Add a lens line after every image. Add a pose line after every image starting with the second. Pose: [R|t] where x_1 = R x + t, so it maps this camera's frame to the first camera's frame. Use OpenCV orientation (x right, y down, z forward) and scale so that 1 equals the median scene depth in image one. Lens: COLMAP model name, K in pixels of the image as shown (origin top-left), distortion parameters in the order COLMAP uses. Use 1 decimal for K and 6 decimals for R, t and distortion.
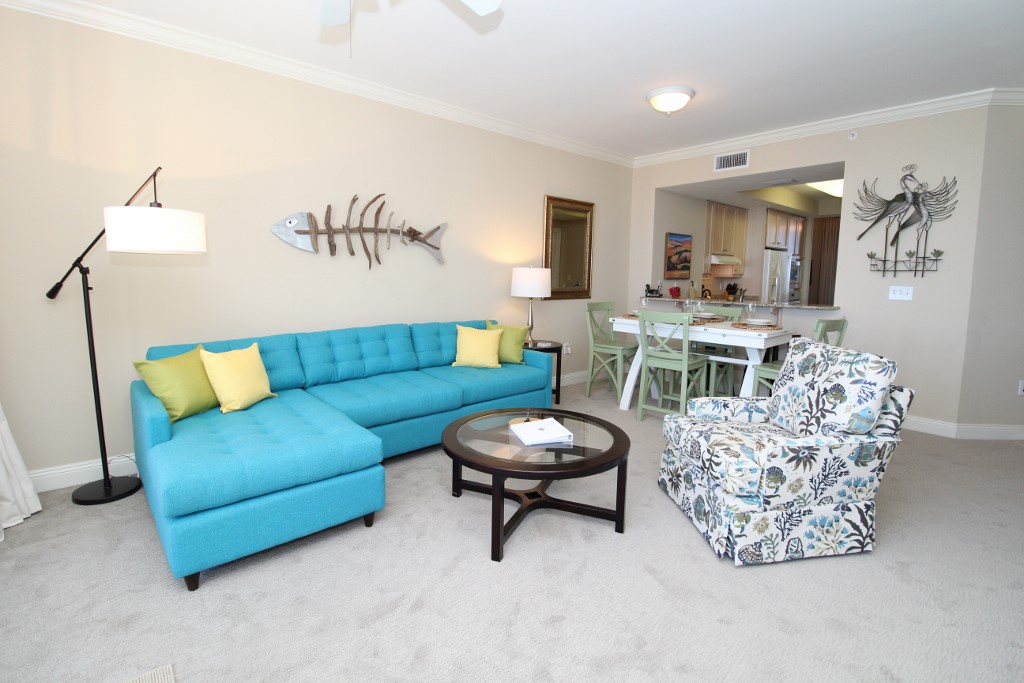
lens RADIAL K [[471.8, 0, 503.7], [0, 471.8, 325.4], [0, 0, 1]] dist [-0.003239, -0.010780]
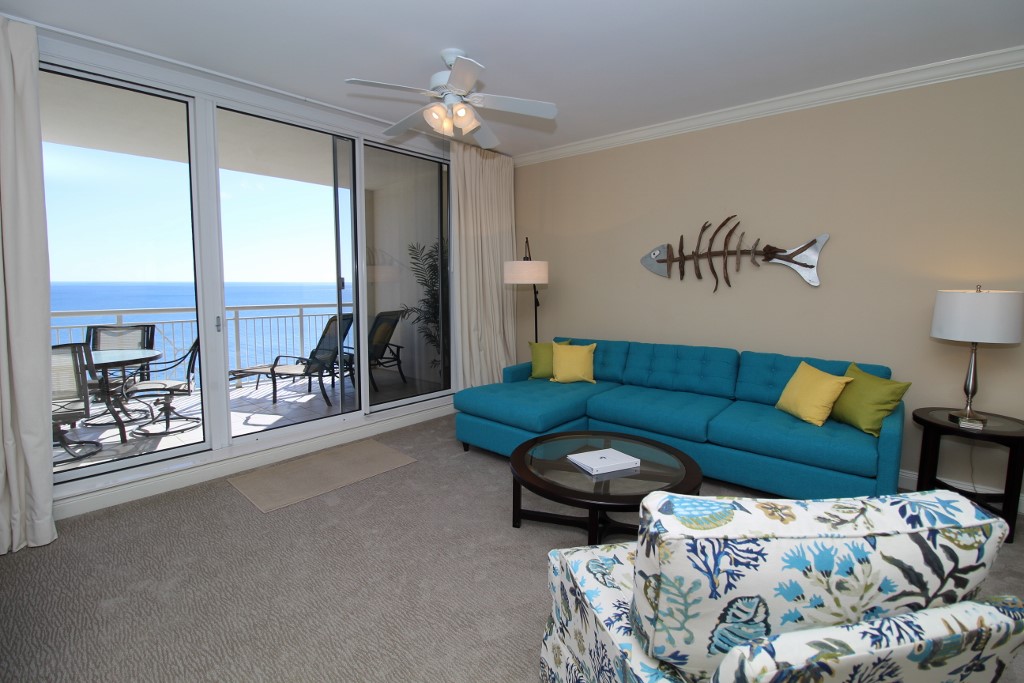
lens RADIAL K [[471.8, 0, 510.7], [0, 471.8, 343.0], [0, 0, 1]] dist [-0.003239, -0.010780]
pose [[0.136059, 0.111048, -0.984457, 0.633095], [-0.112585, 0.988994, 0.096000, -0.054359], [0.984283, 0.097773, 0.147063, 0.398356]]
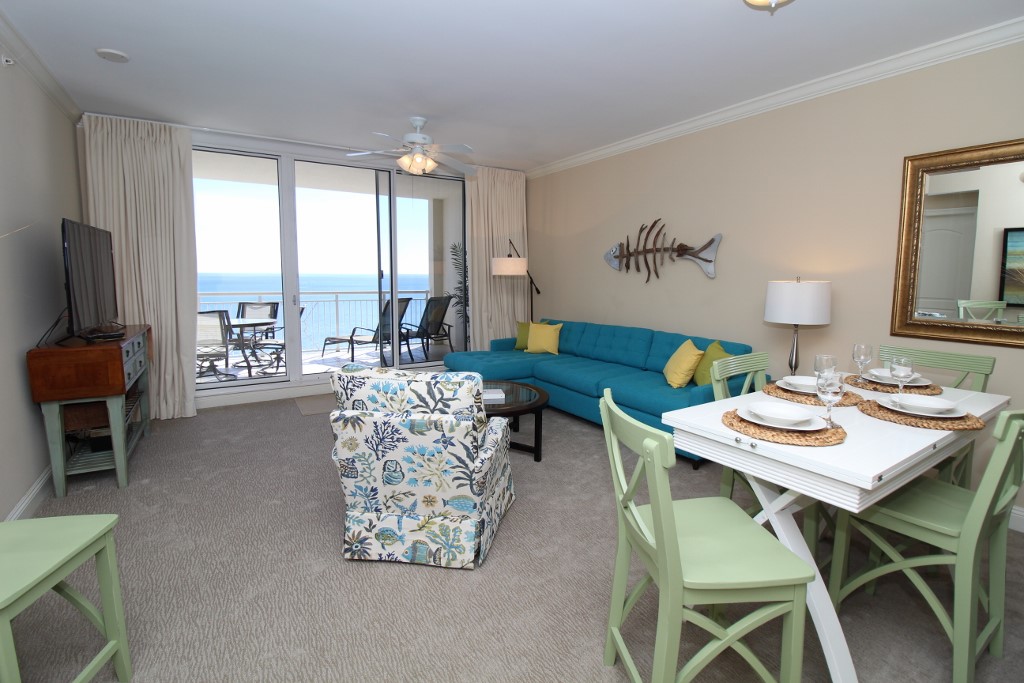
lens RADIAL K [[471.8, 0, 504.4], [0, 471.8, 339.4], [0, 0, 1]] dist [-0.003239, -0.010780]
pose [[-0.152402, 0.120536, -0.980941, 0.940410], [-0.119299, 0.983034, 0.139328, -0.093810], [0.981092, 0.138259, -0.135436, 0.770038]]
